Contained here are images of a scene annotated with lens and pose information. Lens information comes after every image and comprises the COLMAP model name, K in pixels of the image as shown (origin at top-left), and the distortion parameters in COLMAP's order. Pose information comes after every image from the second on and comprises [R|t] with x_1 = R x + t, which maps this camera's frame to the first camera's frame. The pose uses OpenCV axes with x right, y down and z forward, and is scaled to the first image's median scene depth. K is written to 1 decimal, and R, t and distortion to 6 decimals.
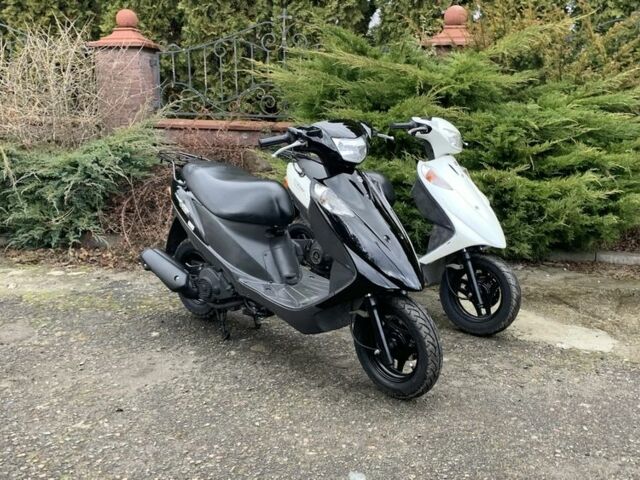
lens RADIAL K [[608.4, 0, 291.2], [0, 608.4, 240.4], [0, 0, 1]] dist [0.008054, -0.022943]
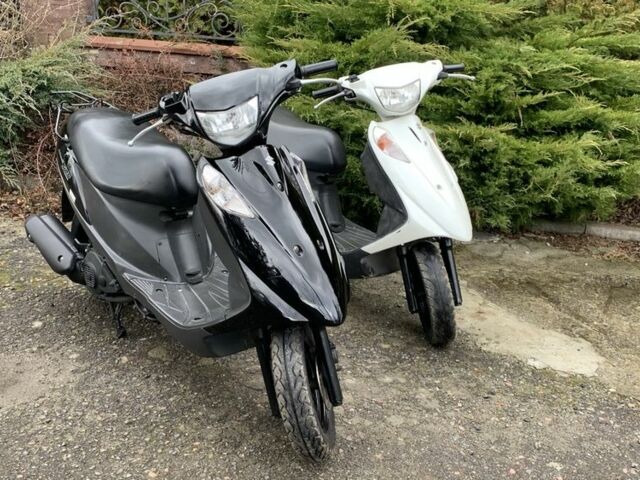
lens RADIAL K [[608.4, 0, 291.2], [0, 608.4, 240.4], [0, 0, 1]] dist [0.008054, -0.022943]
pose [[0.999182, 0.033435, 0.022727, 0.075243], [-0.036192, 0.990278, 0.134311, -0.064020], [-0.018015, -0.135024, 0.990679, 0.174114]]
